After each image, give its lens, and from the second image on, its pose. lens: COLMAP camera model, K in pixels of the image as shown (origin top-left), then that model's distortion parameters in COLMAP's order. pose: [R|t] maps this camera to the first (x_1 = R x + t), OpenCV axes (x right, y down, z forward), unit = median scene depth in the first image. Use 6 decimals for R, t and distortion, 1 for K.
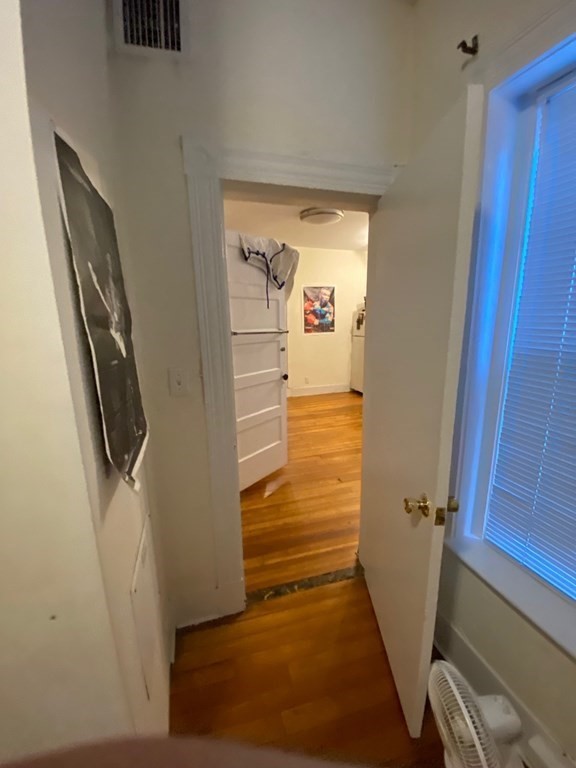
lens RADIAL K [[310.0, 0, 284.8], [0, 310.0, 387.2], [0, 0, 1]] dist [0.014010, -0.017013]
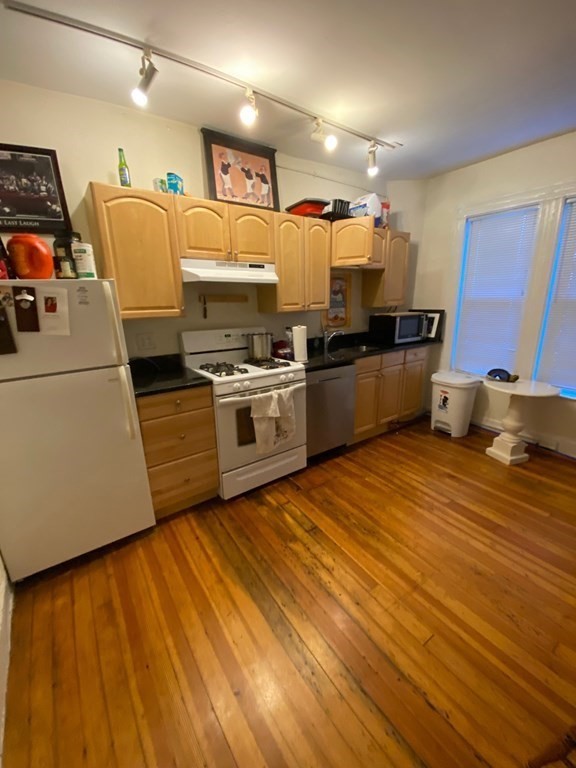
lens RADIAL K [[310.0, 0, 281.5], [0, 310.0, 385.8], [0, 0, 1]] dist [0.014010, -0.017013]
pose [[-0.323858, -0.228926, 0.917992, -0.063910], [0.238558, 0.919174, 0.313382, -0.189886], [-0.915536, 0.320486, -0.243070, 0.883725]]
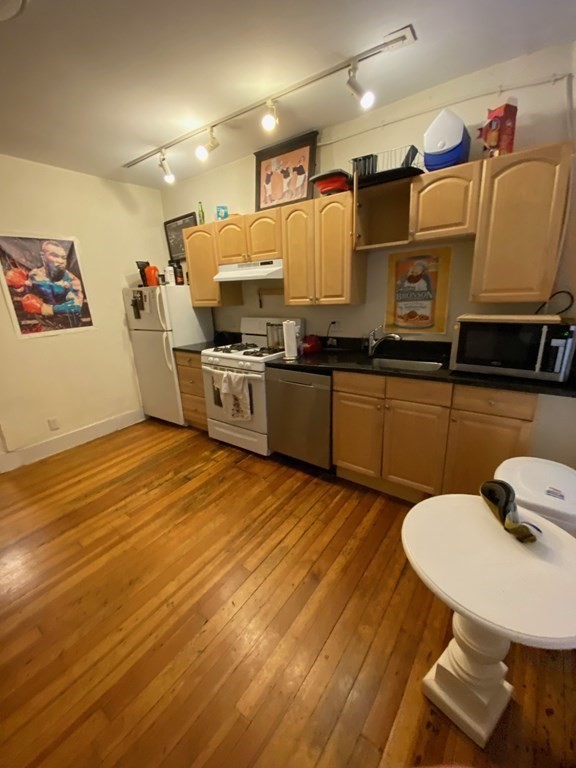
lens RADIAL K [[310.0, 0, 285.5], [0, 310.0, 383.1], [0, 0, 1]] dist [0.014010, -0.017013]
pose [[0.784228, -0.193001, 0.589692, 0.084916], [0.167388, 0.980963, 0.098452, -0.077455], [-0.597468, 0.021498, 0.801605, 0.364408]]
